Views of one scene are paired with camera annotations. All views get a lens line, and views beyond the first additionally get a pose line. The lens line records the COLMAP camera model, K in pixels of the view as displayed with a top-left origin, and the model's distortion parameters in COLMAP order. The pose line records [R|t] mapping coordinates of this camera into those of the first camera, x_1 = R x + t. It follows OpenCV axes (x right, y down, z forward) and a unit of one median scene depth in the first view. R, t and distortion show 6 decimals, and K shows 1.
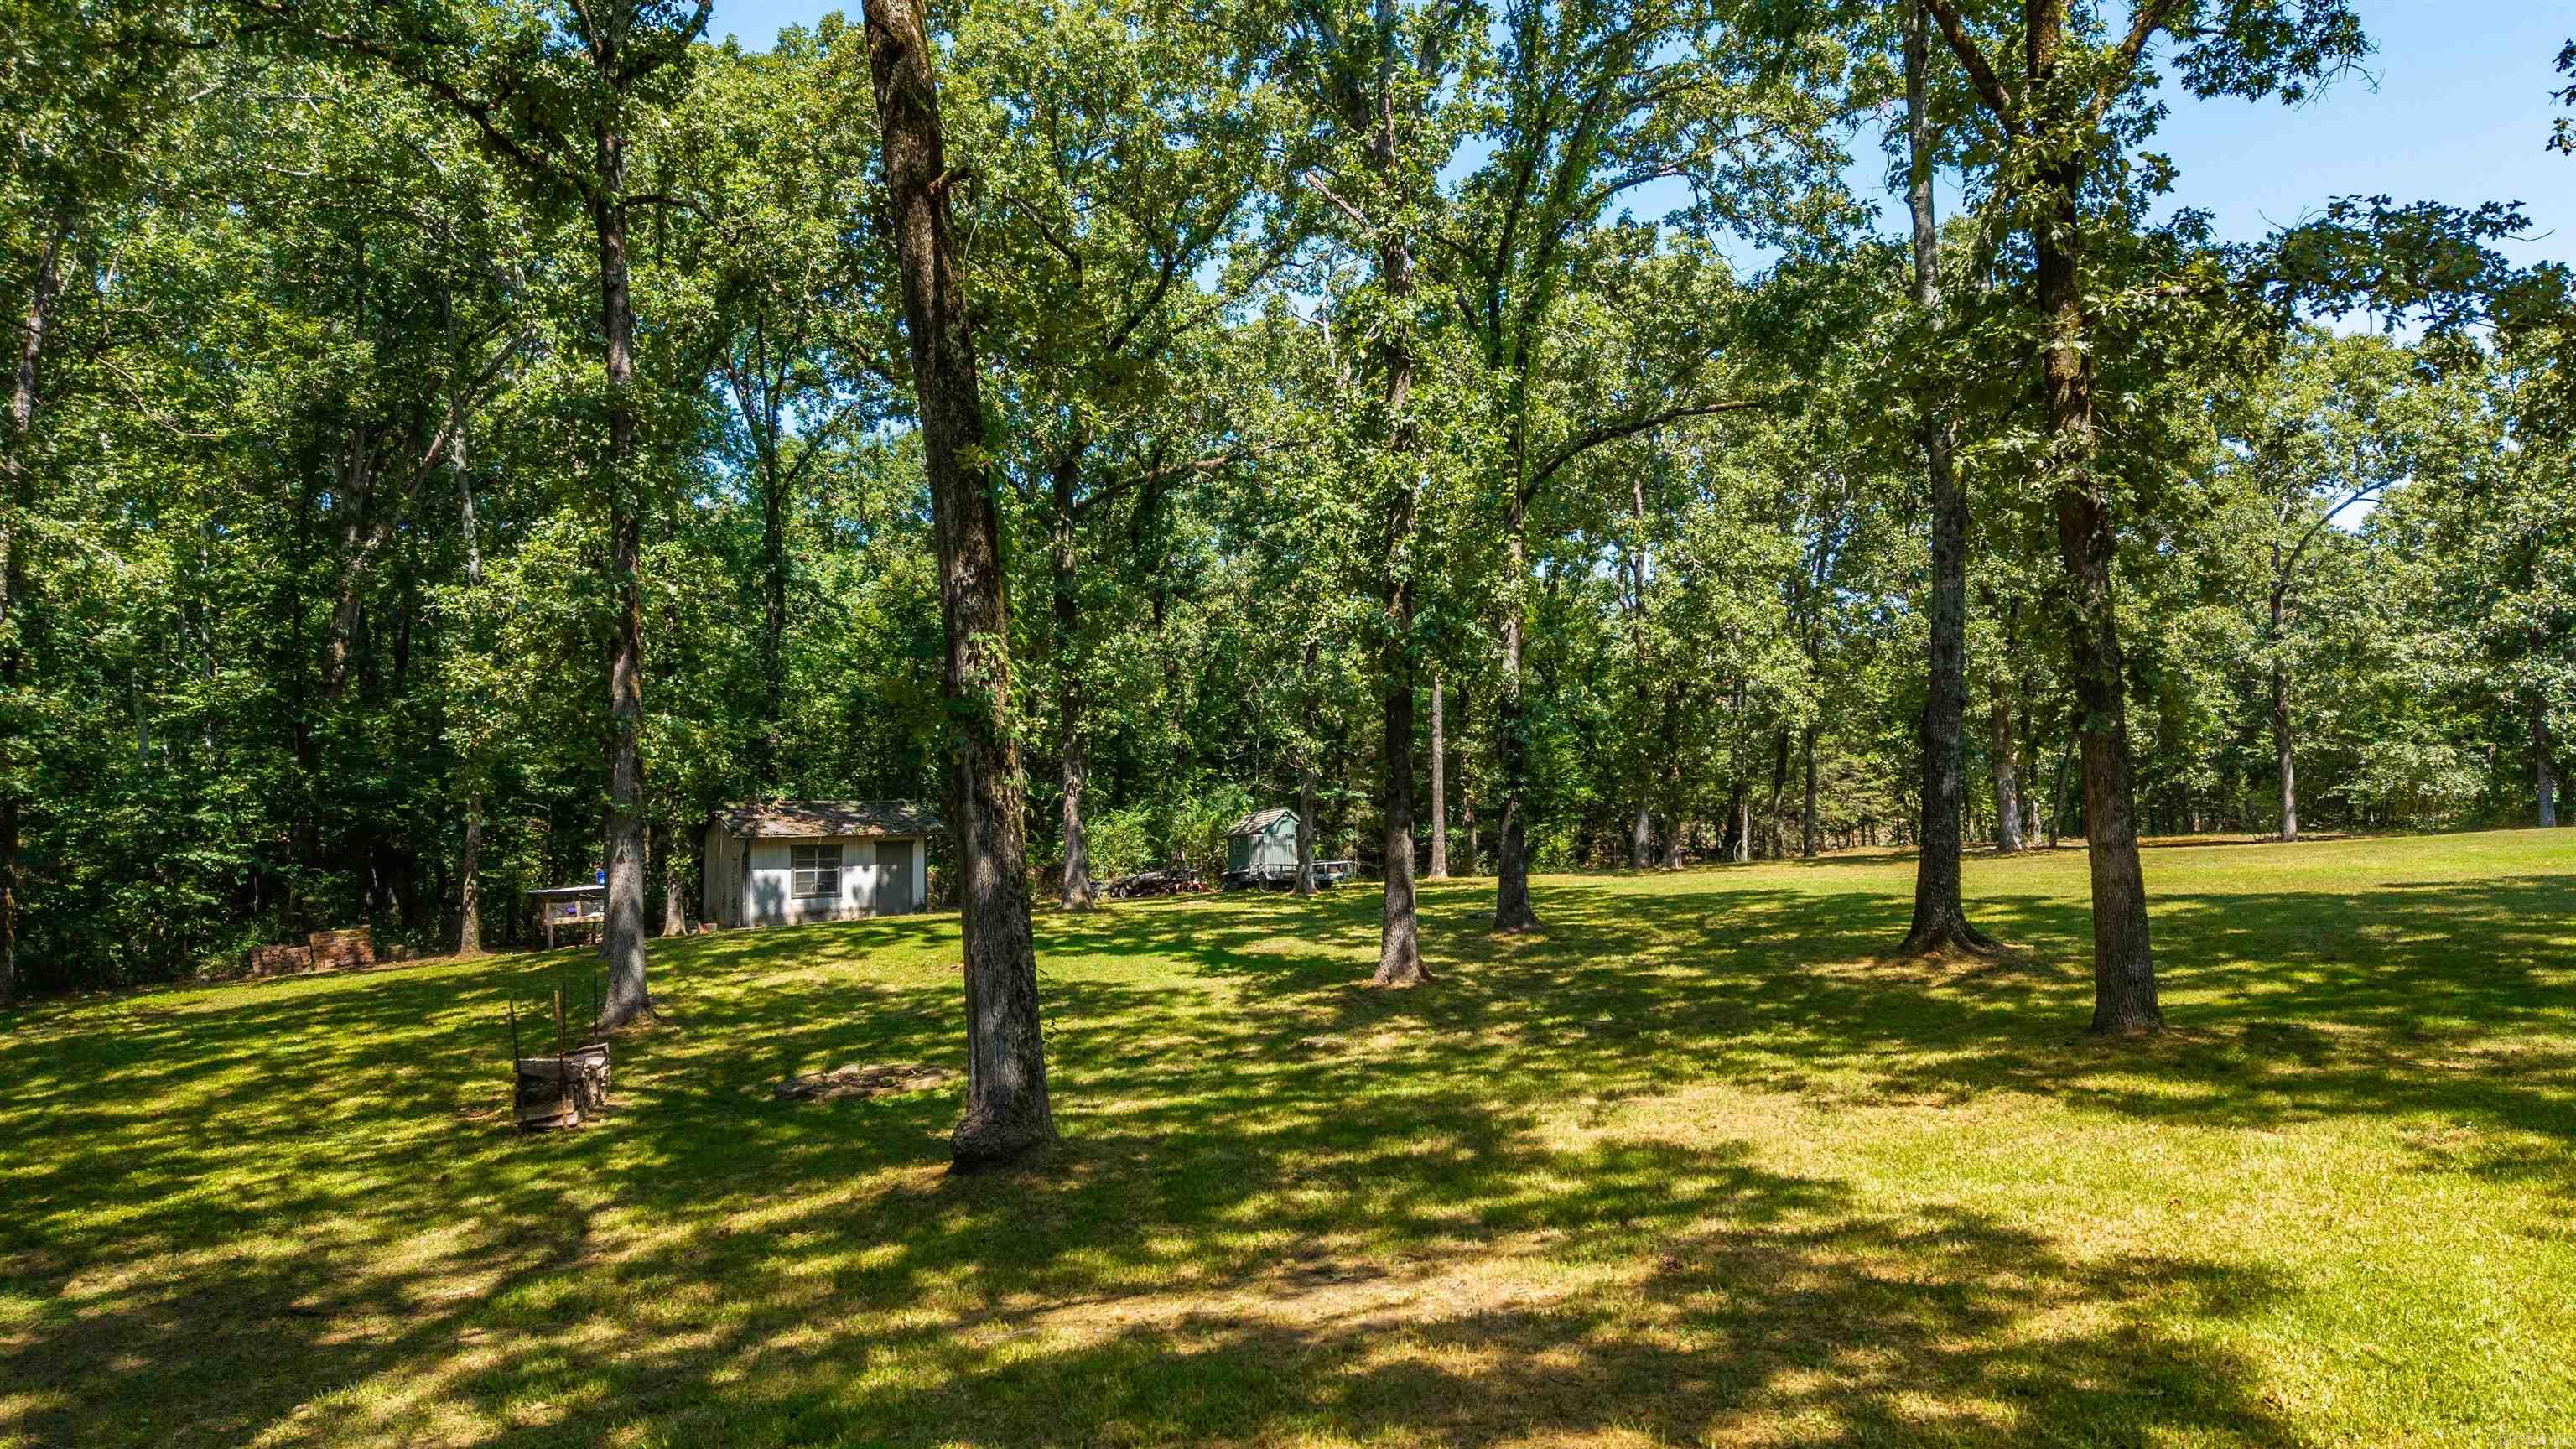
lens RADIAL K [[1700.4, 0, 1287.5], [0, 1700.4, 727.2], [0, 0, 1]] dist [0.020967, -0.018255]
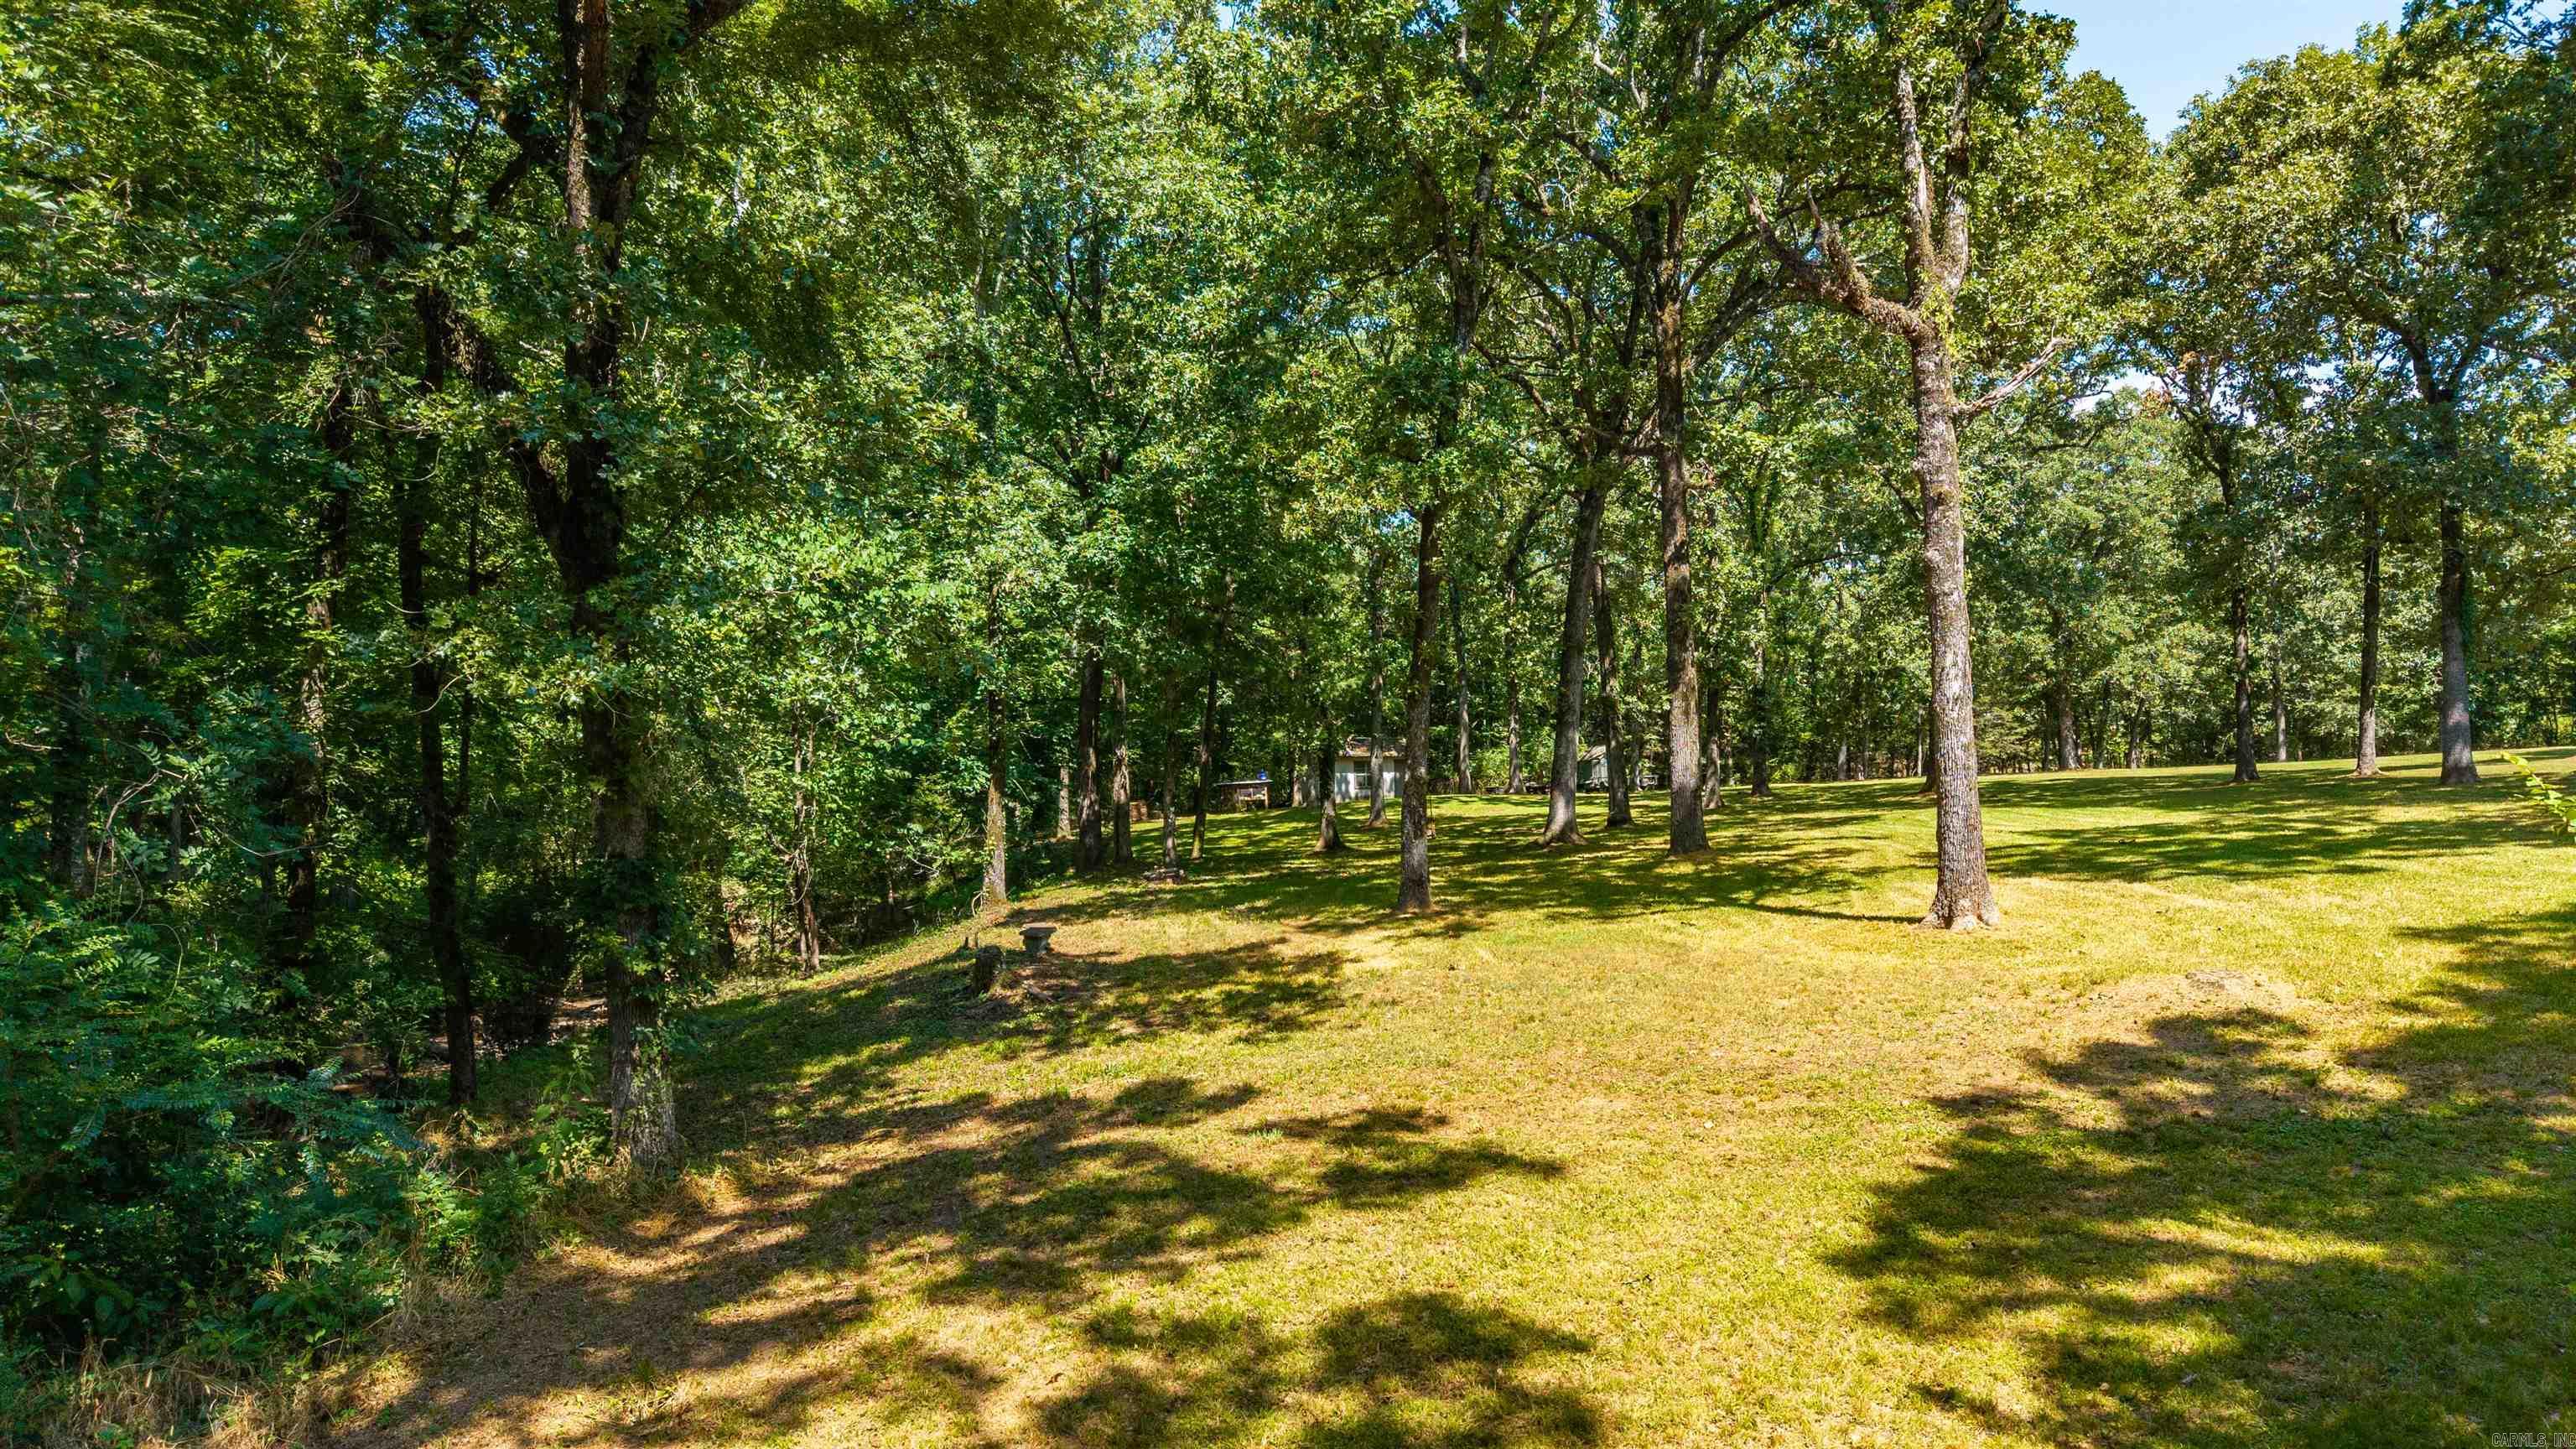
lens RADIAL K [[1700.4, 0, 1288.2], [0, 1700.4, 729.7], [0, 0, 1]] dist [0.020967, -0.018255]
pose [[0.991187, 0.004490, -0.132391, -0.085680], [0.000015, 0.999422, 0.034006, -0.019152], [0.132467, -0.033708, 0.990614, -0.595984]]
